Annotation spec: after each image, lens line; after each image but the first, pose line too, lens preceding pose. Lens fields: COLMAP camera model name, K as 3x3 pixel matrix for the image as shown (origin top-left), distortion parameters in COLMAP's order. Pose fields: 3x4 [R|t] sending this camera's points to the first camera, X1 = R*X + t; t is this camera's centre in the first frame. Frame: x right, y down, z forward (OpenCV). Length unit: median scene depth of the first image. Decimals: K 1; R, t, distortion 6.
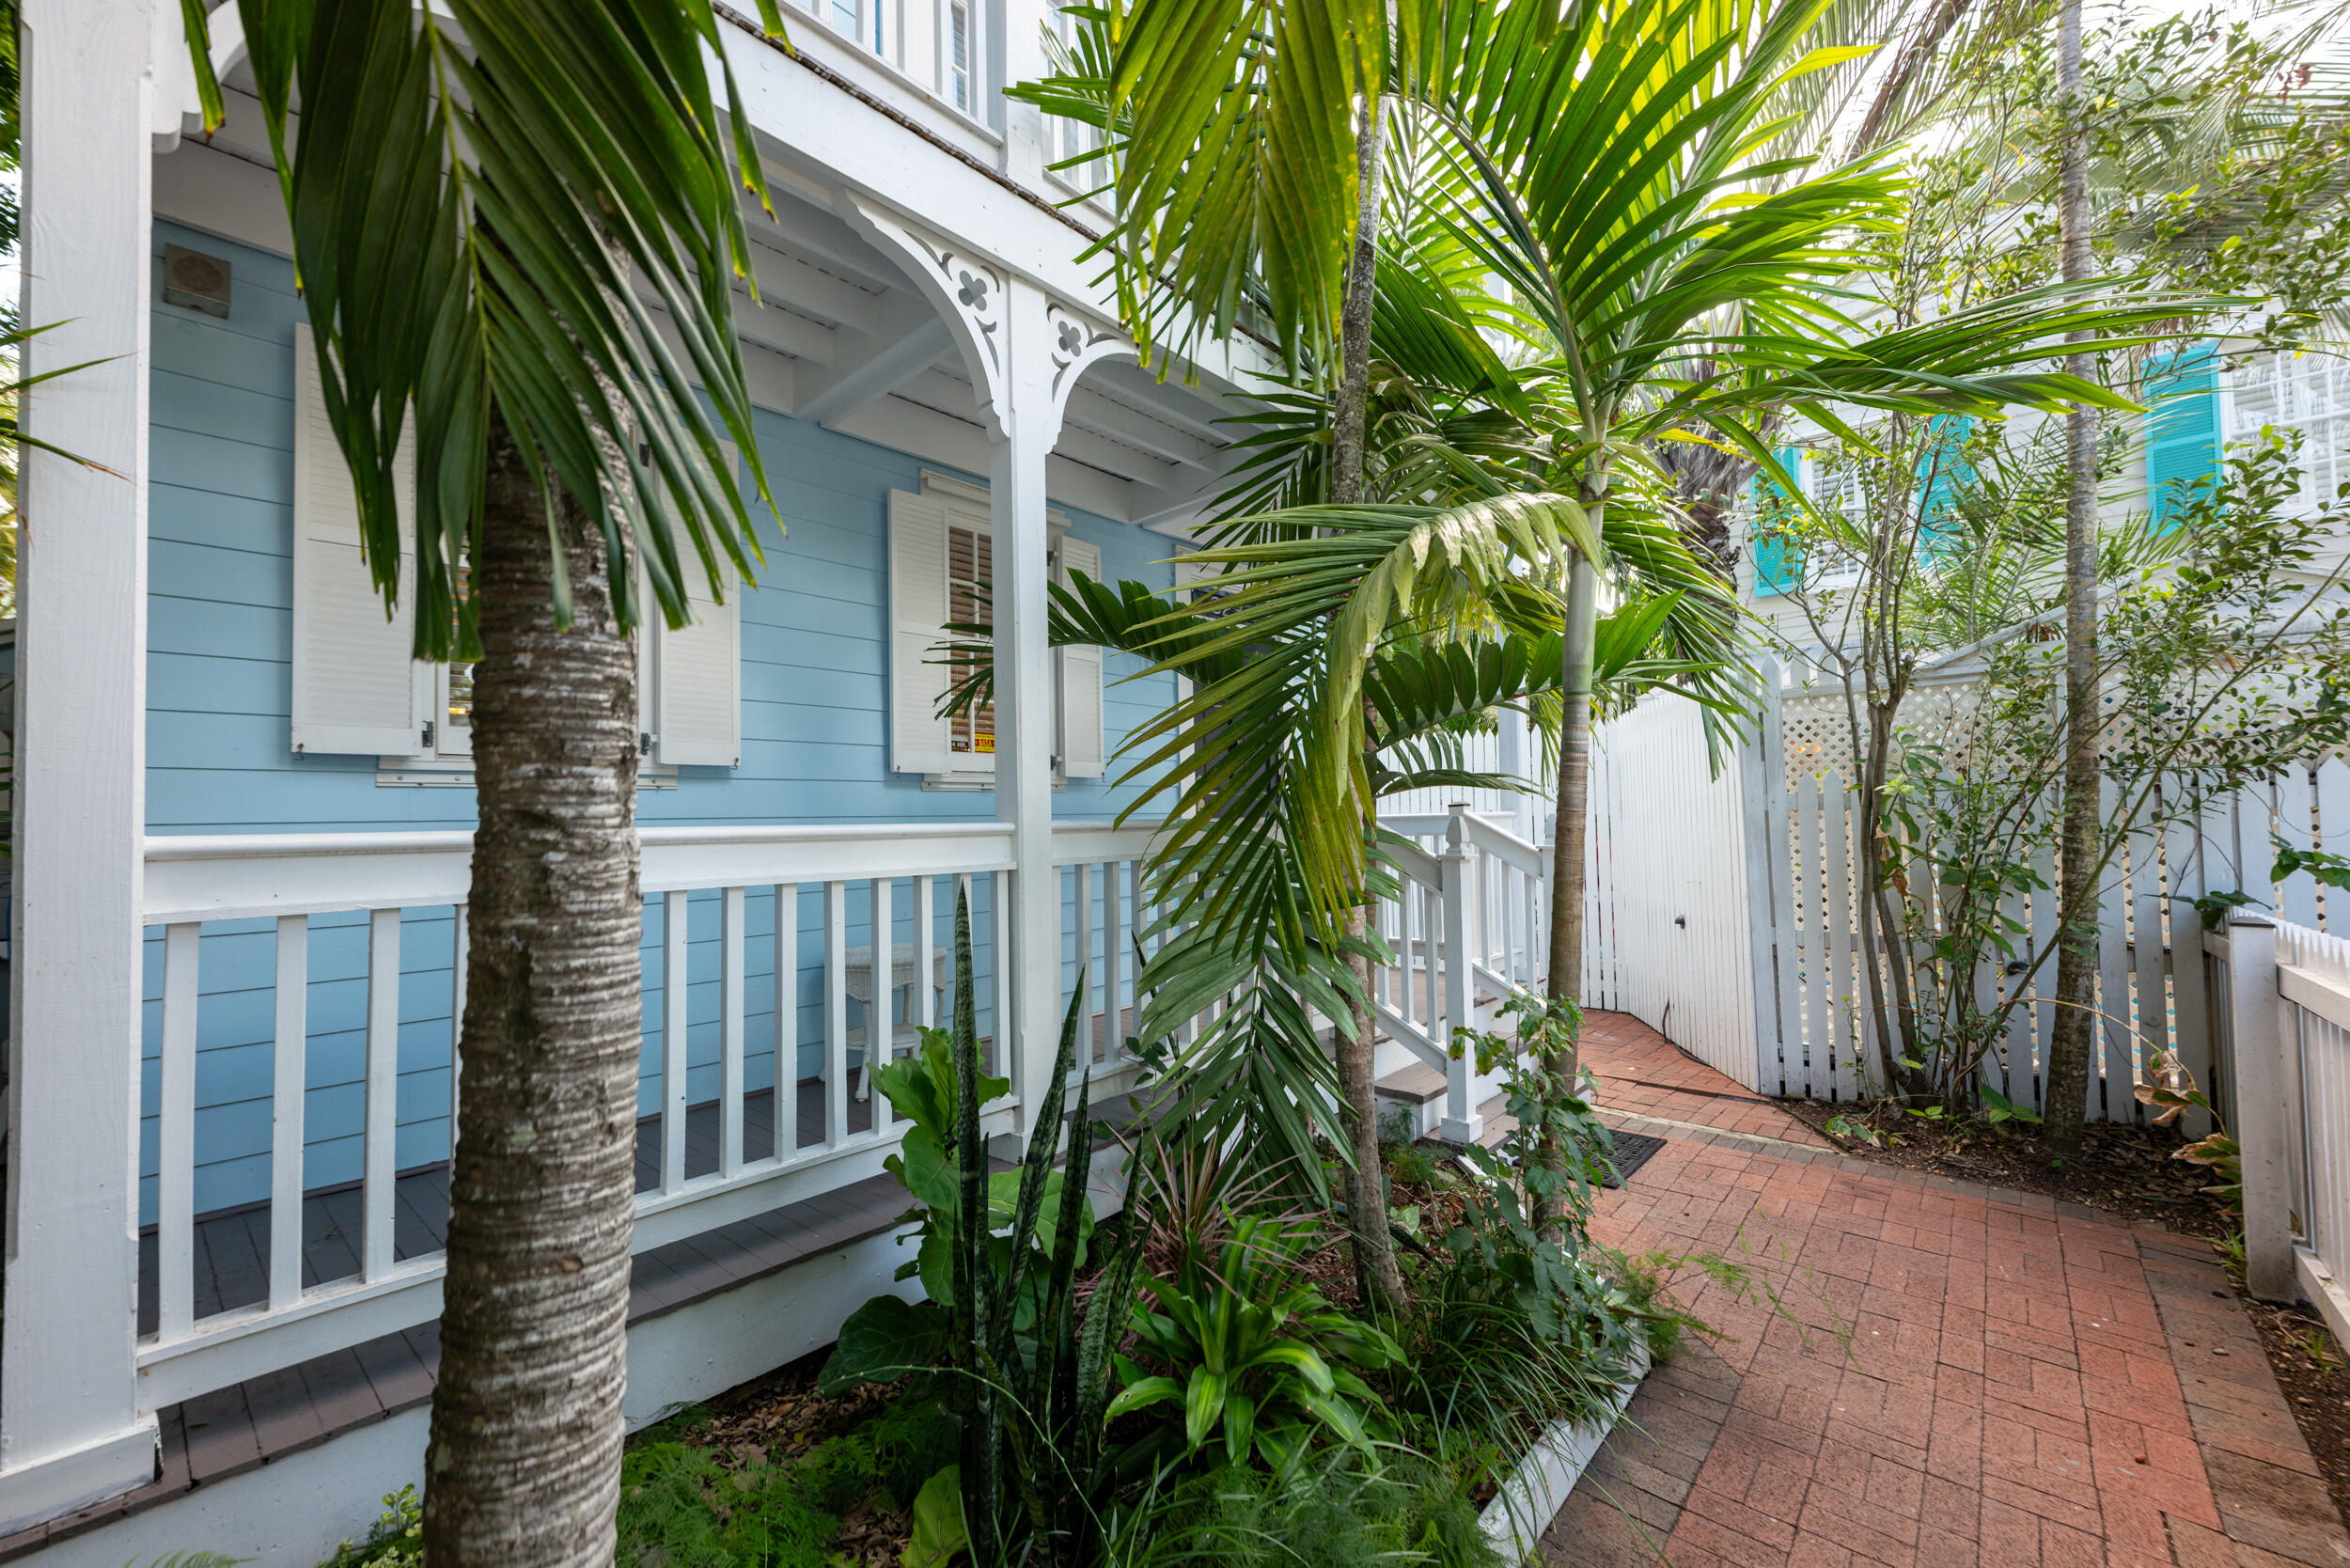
lens RADIAL K [[941.7, 0, 1179.7], [0, 941.7, 796.7], [0, 0, 1]] dist [-0.003566, 0.000447]
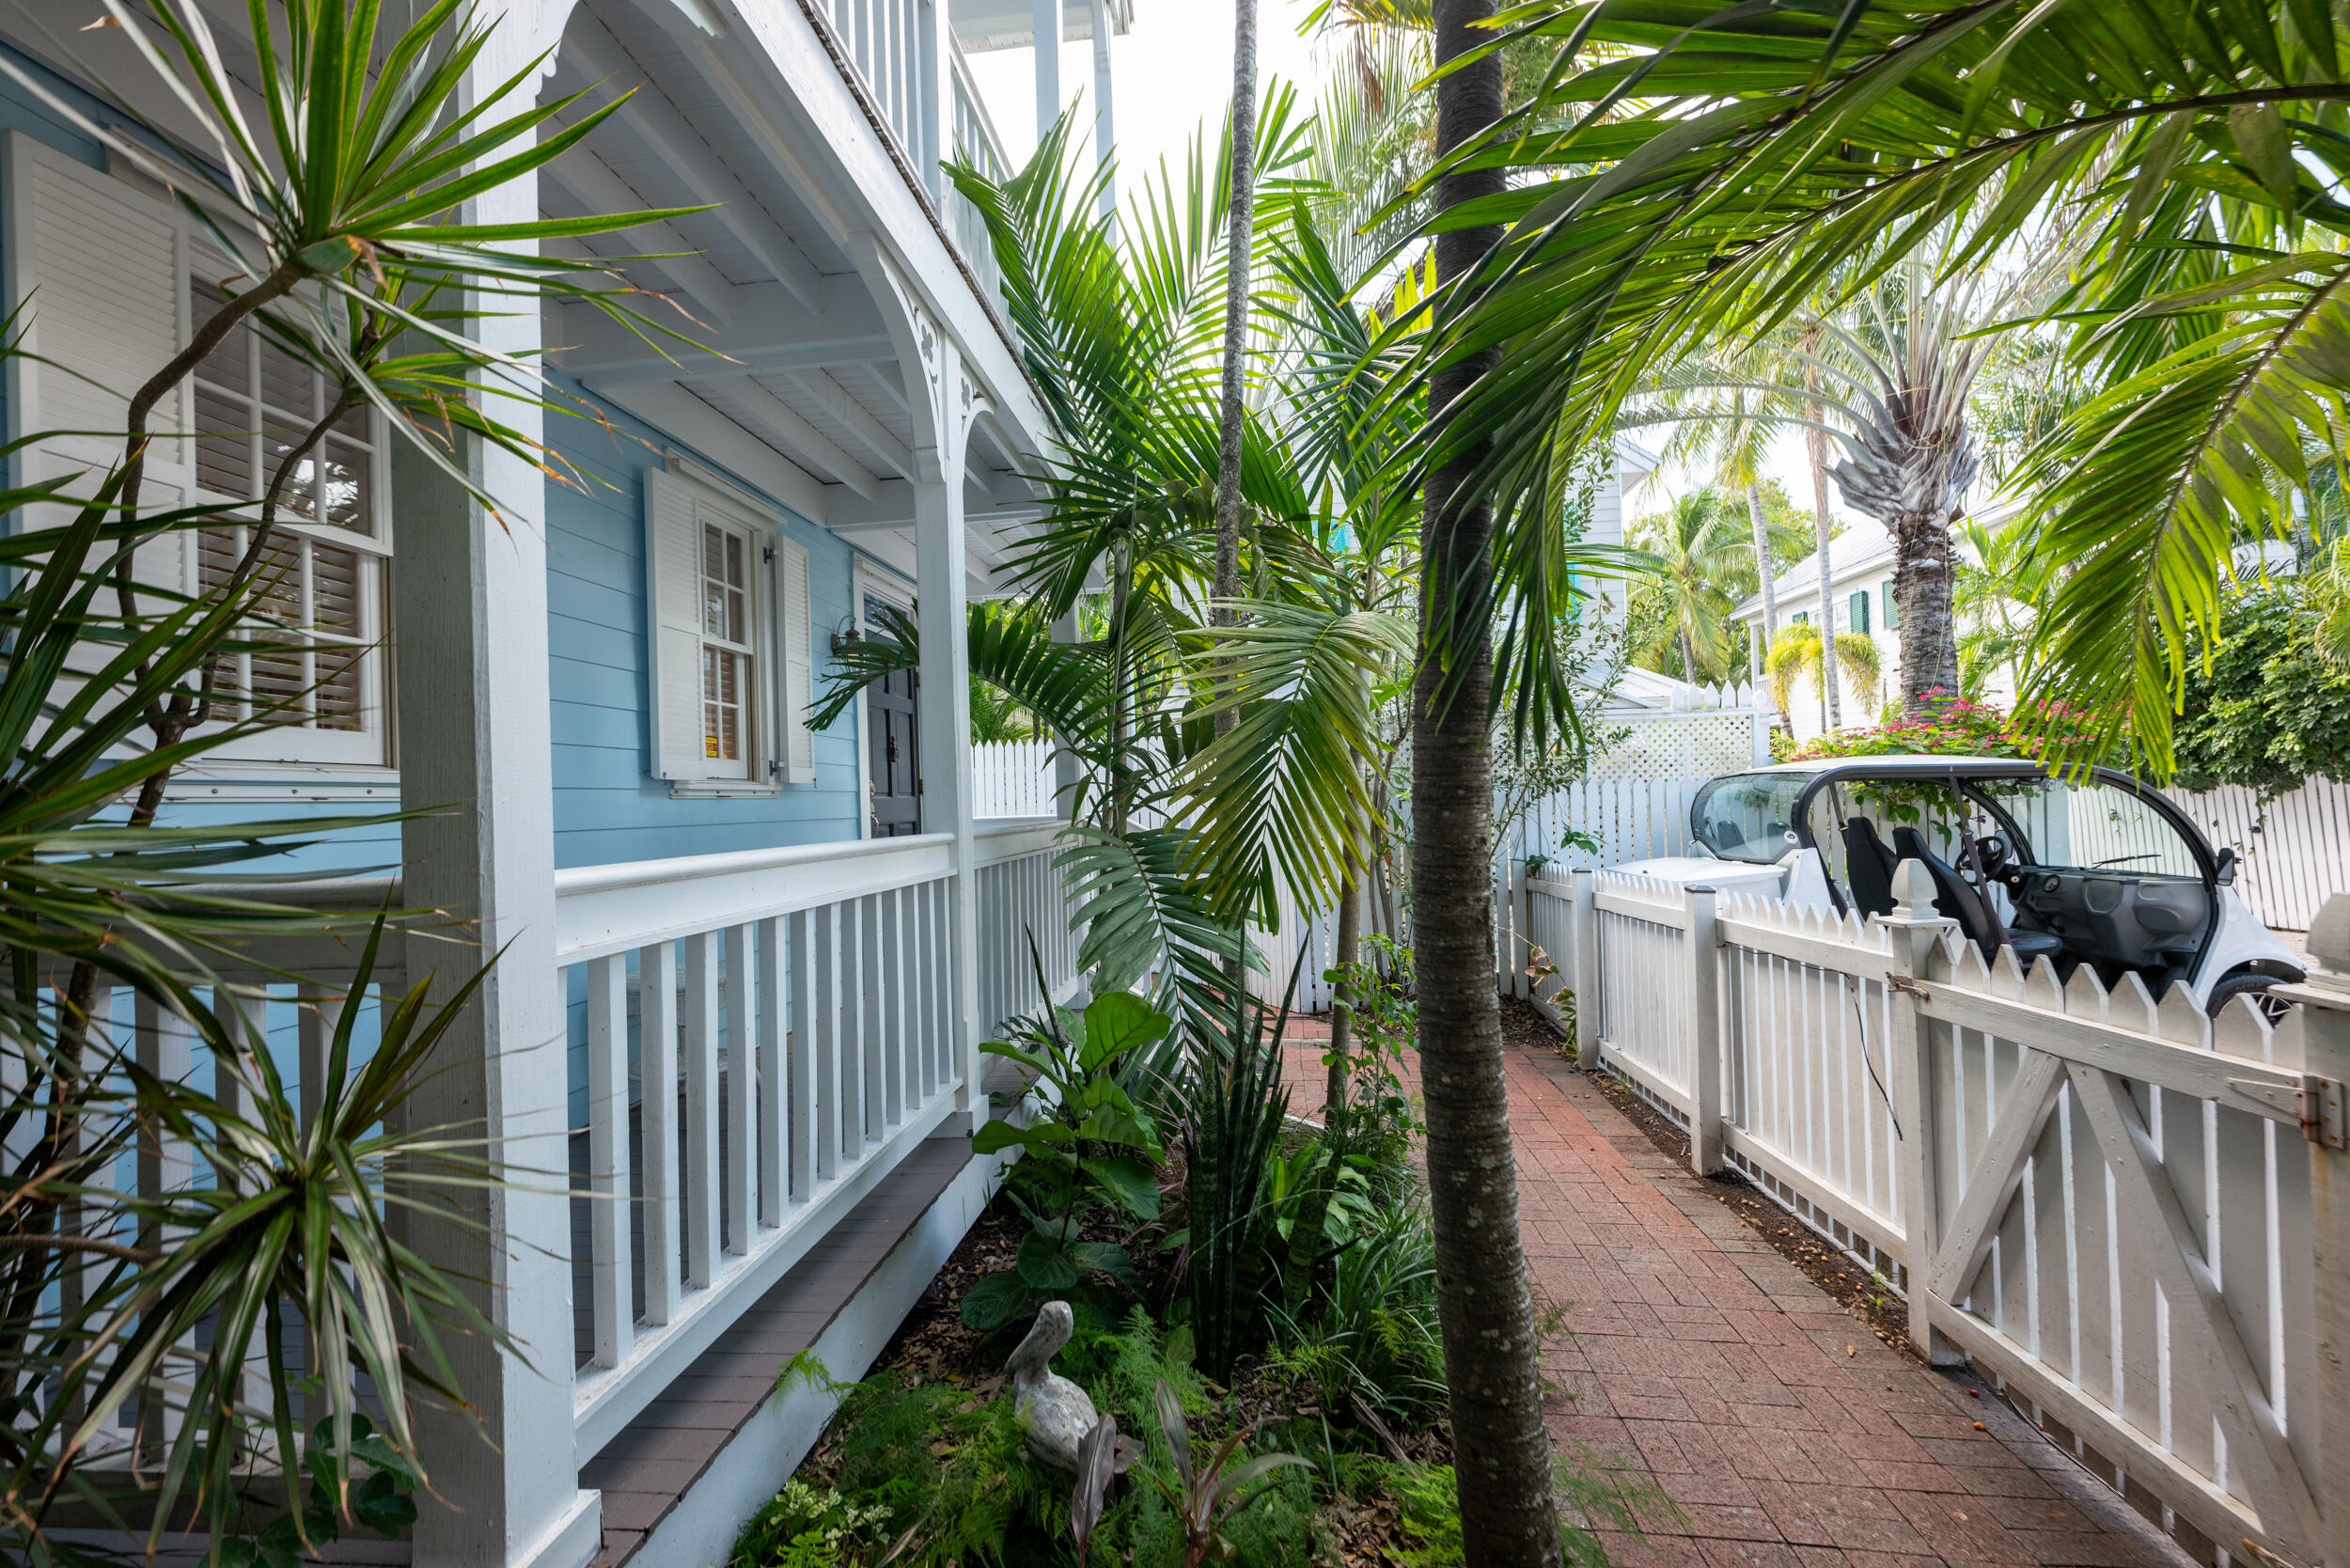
lens RADIAL K [[941.7, 0, 1176.4], [0, 941.7, 796.0], [0, 0, 1]] dist [-0.003566, 0.000447]
pose [[0.813666, -0.000108, 0.581332, -0.458547], [-0.001221, 0.999997, 0.001896, -0.012887], [-0.581331, -0.002252, 0.813664, -0.038481]]
